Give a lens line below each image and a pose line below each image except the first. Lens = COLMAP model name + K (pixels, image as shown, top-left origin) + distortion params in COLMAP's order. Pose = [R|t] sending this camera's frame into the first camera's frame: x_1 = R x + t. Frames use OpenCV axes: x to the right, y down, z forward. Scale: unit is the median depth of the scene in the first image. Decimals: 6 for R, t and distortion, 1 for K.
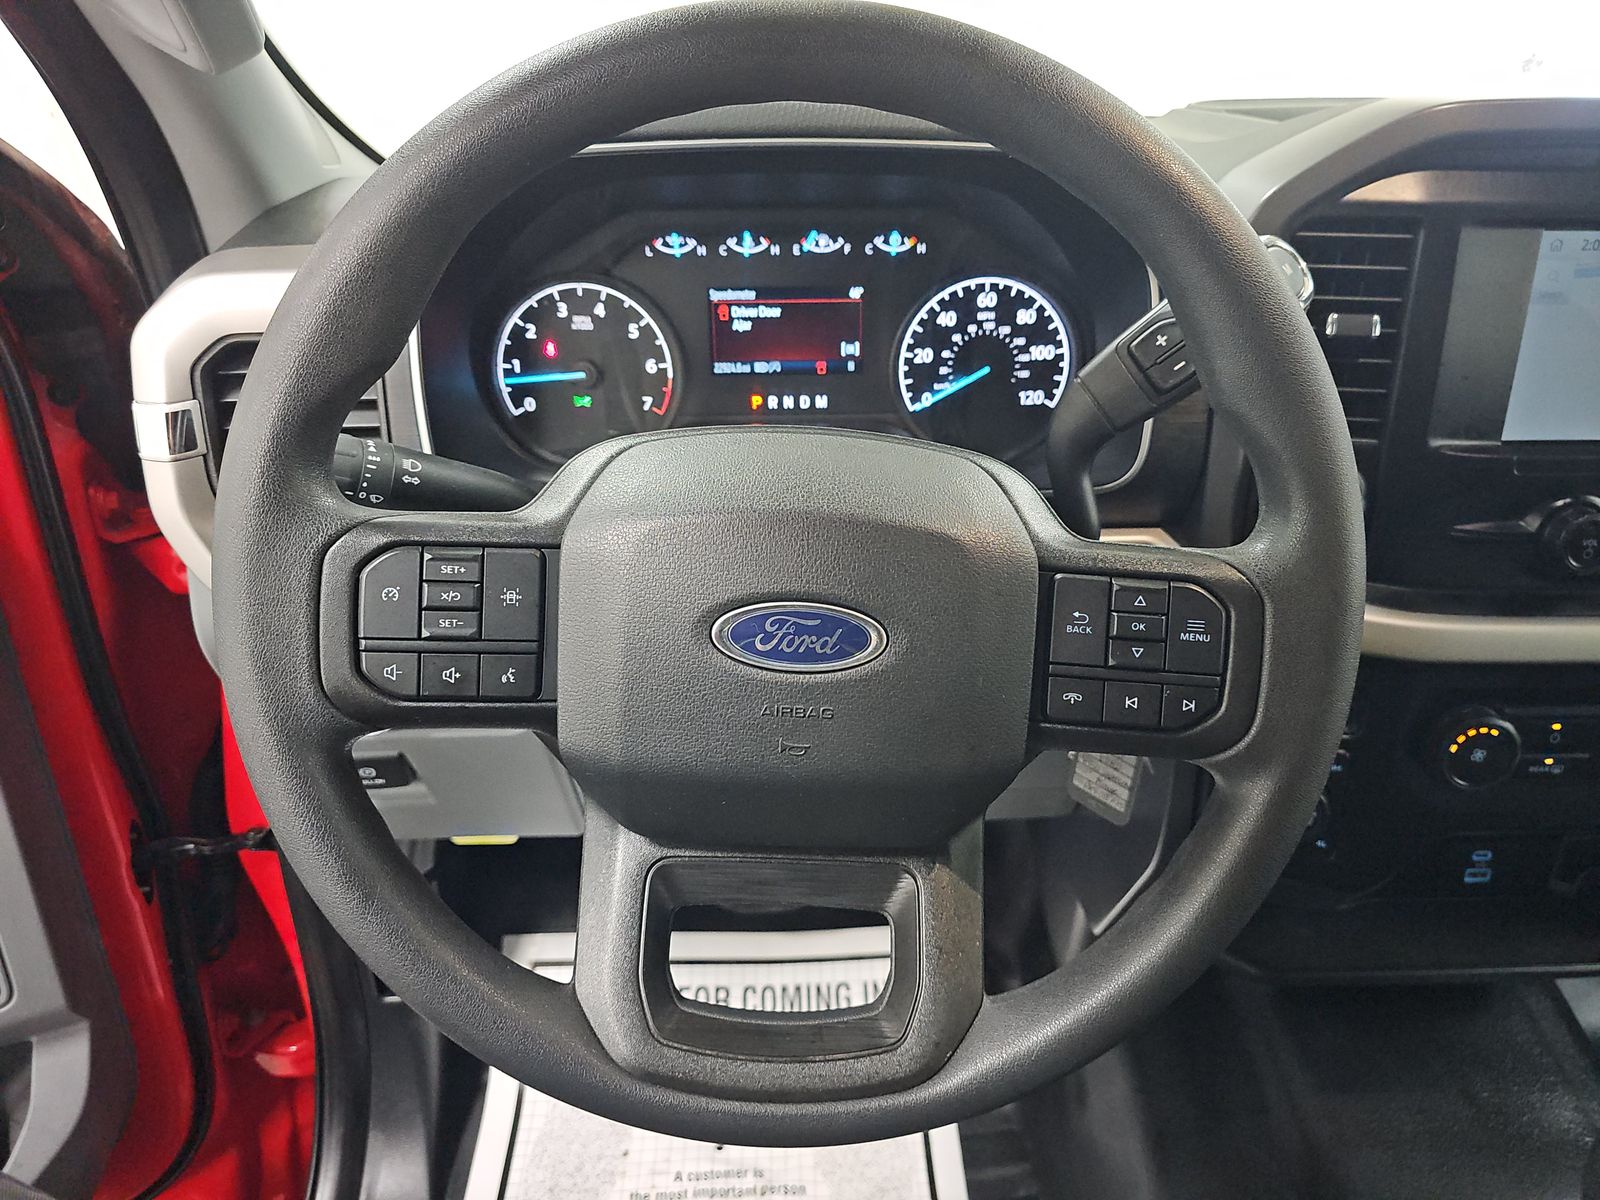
lens RADIAL K [[1063.1, 0, 800.0], [0, 1063.1, 600.0], [0, 0, 1]] dist [0.026999, -0.032489]
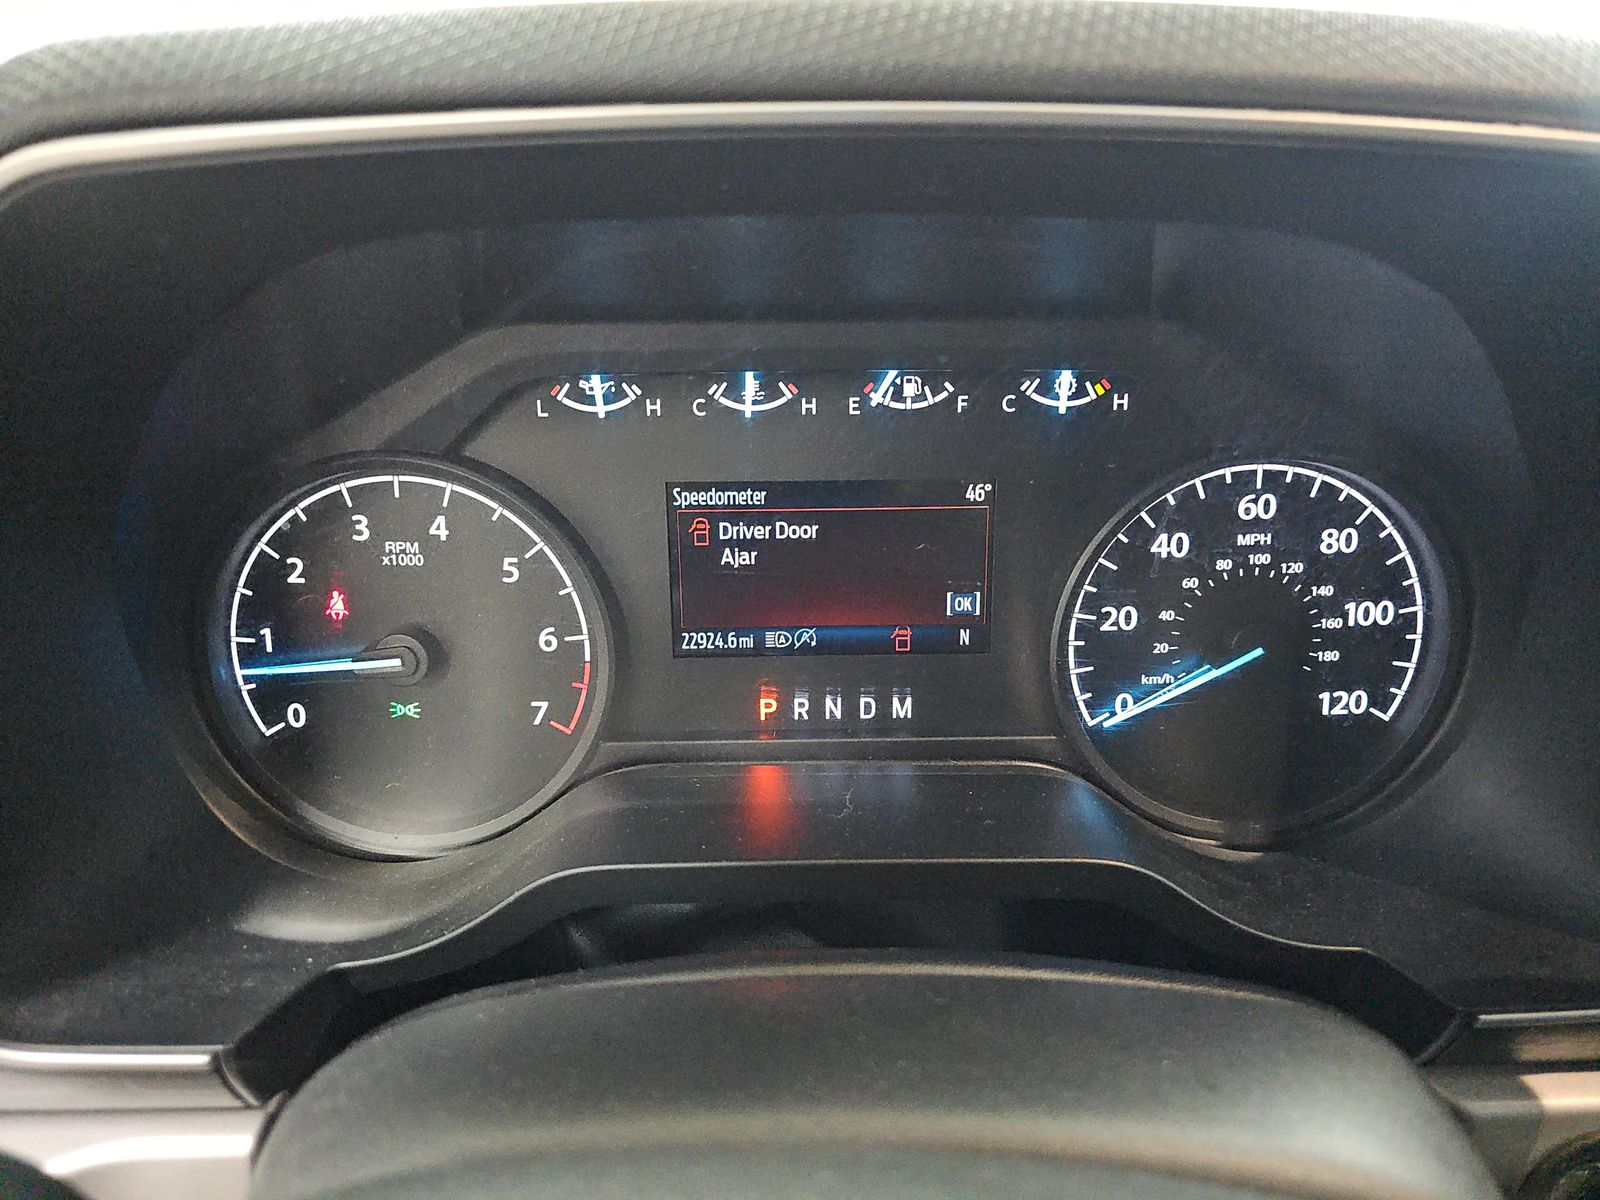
lens RADIAL K [[1063.1, 0, 800.0], [0, 1063.1, 600.0], [0, 0, 1]] dist [0.026999, -0.032489]
pose [[0.999987, -0.002874, 0.004119, -0.028809], [0.003285, 0.994635, -0.103398, -0.190270], [-0.003800, 0.103410, 0.994632, 0.529130]]
